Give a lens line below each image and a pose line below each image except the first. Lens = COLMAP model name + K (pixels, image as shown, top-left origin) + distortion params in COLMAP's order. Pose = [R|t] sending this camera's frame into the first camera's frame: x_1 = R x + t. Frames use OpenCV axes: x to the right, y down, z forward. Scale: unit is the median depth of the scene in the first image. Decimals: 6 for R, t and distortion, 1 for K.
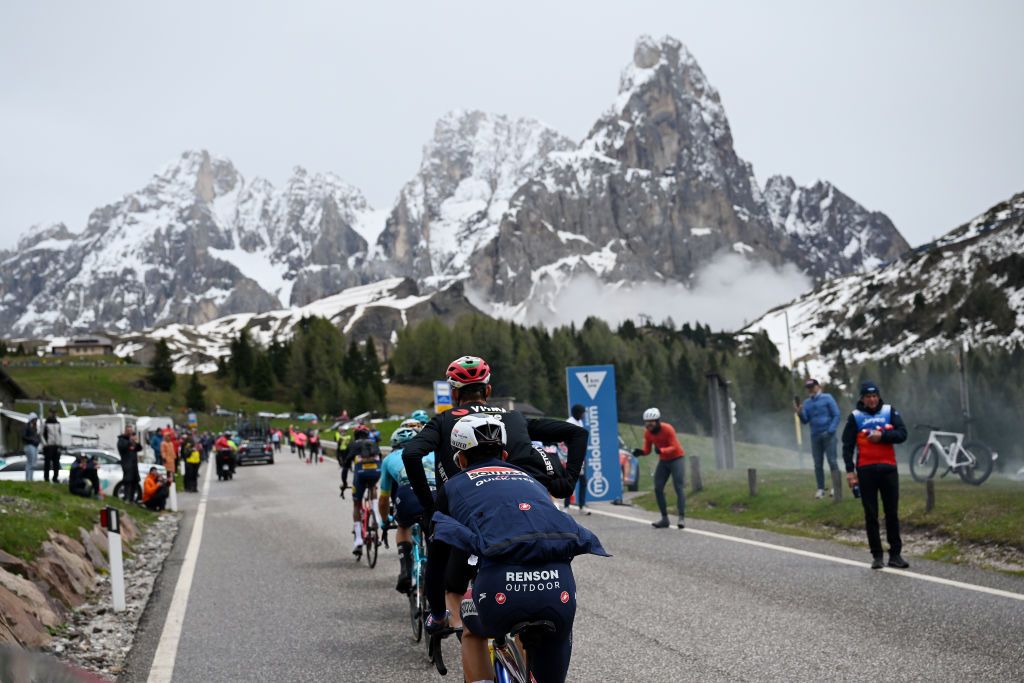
lens RADIAL K [[1413.2, 0, 509.7], [0, 1413.2, 340.1], [0, 0, 1]] dist [-0.023198, 0.000000]
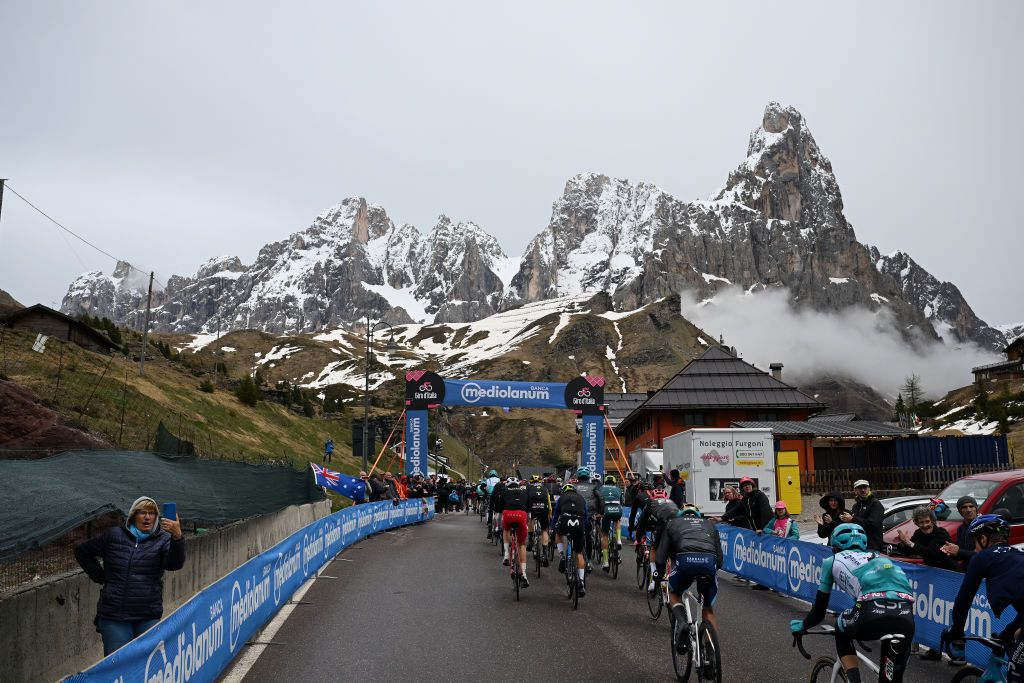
lens RADIAL K [[1015.8, 0, 514.3], [0, 1015.8, 344.1], [0, 0, 1]] dist [-0.015948, 0.000000]
pose [[0.997566, 0.053139, -0.045158, -0.051609], [-0.054845, 0.997794, -0.037415, 0.008315], [0.043070, 0.039800, 0.998279, 0.194110]]
